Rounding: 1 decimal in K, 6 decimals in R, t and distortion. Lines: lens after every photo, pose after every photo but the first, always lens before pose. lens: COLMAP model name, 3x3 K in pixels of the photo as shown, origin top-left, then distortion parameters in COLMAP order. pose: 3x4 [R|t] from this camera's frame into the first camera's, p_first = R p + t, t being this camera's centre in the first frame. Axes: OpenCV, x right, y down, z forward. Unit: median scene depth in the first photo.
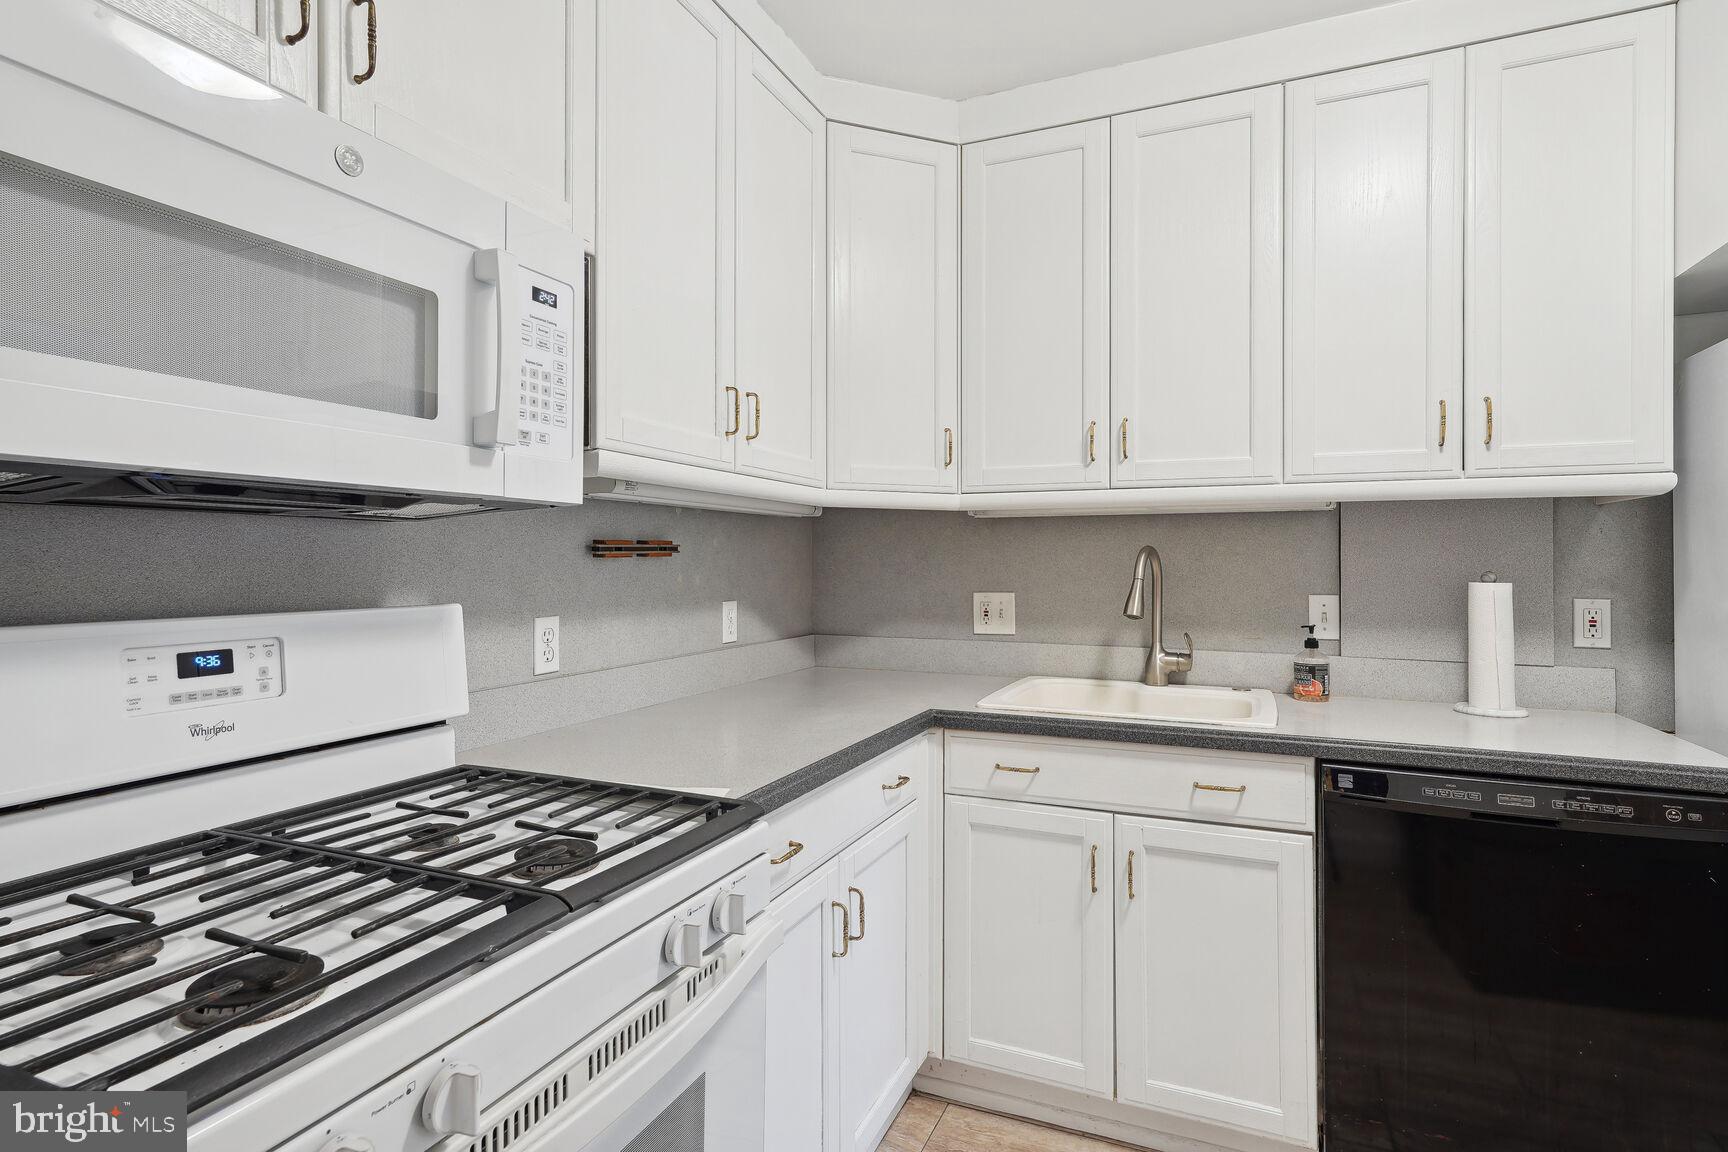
lens RADIAL K [[900.4, 0, 860.1], [0, 900.4, 564.5], [0, 0, 1]] dist [0.018683, 0.000434]
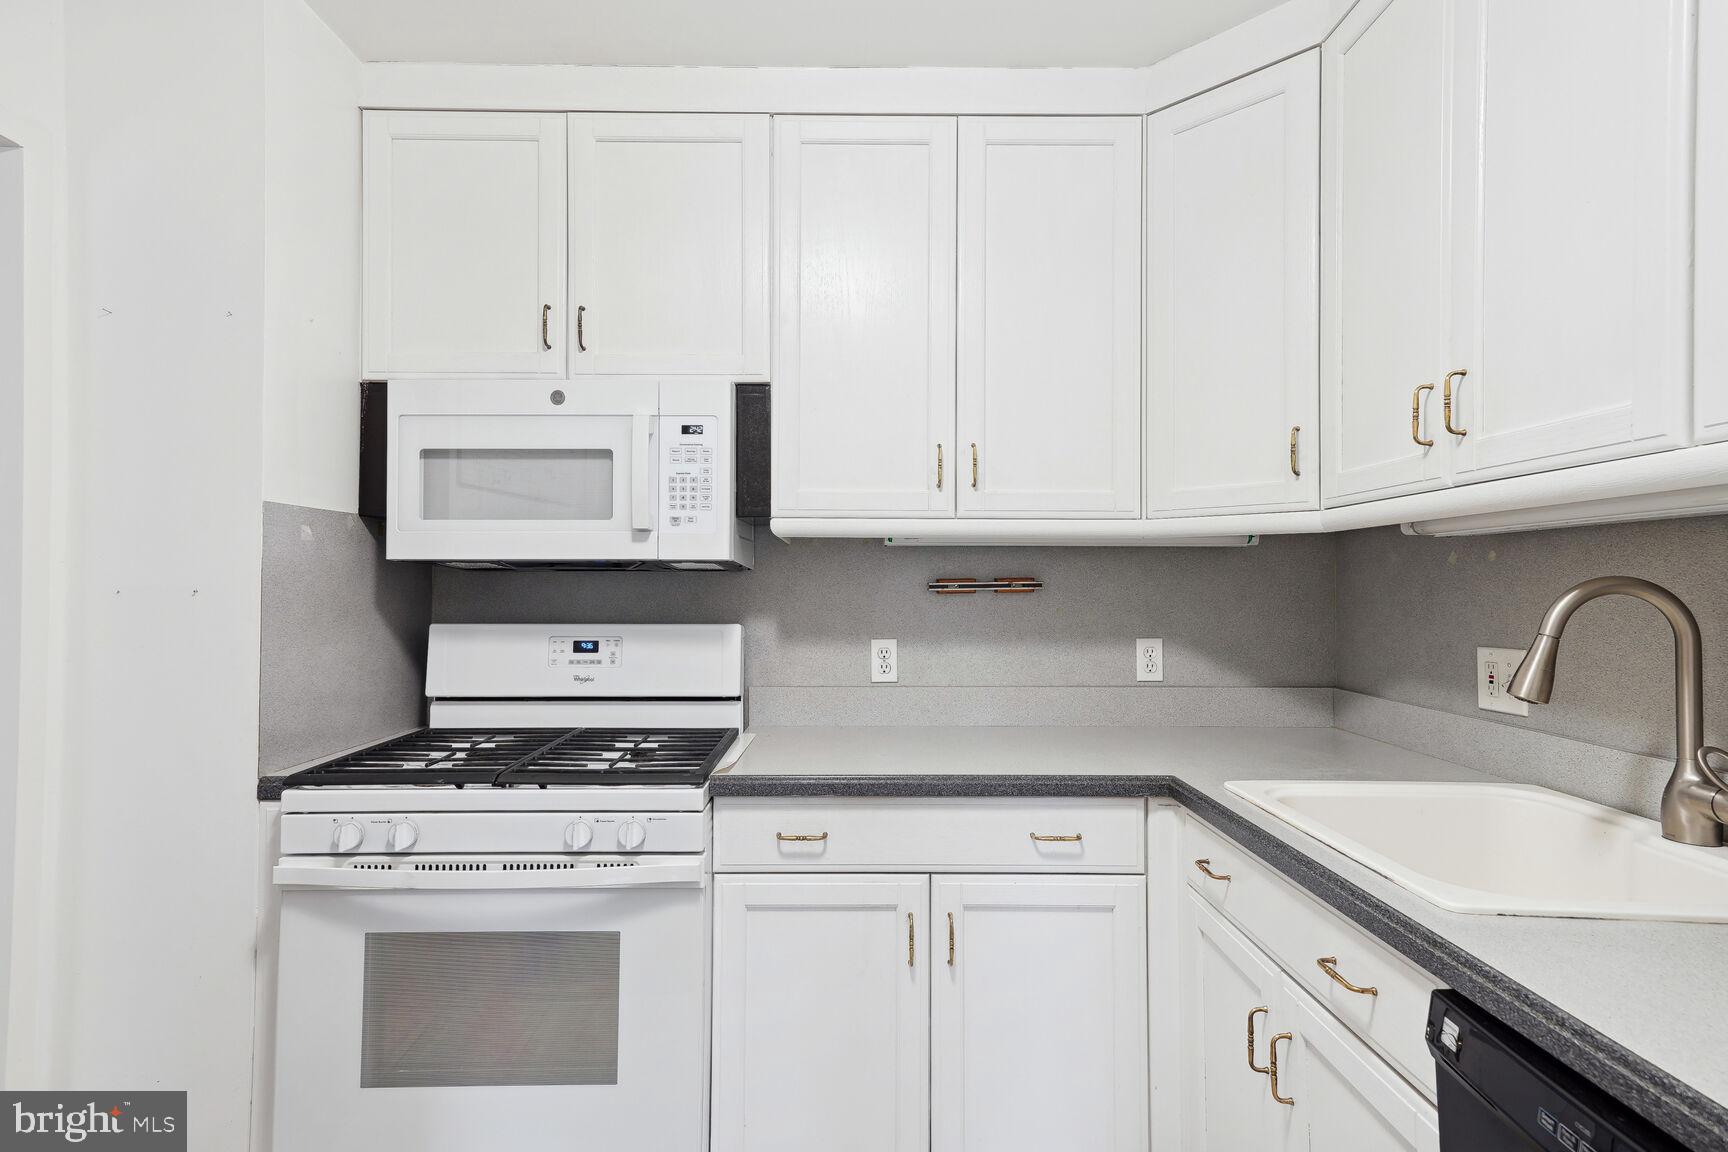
lens RADIAL K [[900.4, 0, 860.1], [0, 900.4, 564.5], [0, 0, 1]] dist [0.018683, 0.000434]
pose [[0.408671, -0.019136, -0.912481, 1.179653], [-0.005116, 0.999716, -0.023256, -0.026928], [0.912668, 0.014172, 0.408457, 0.624057]]
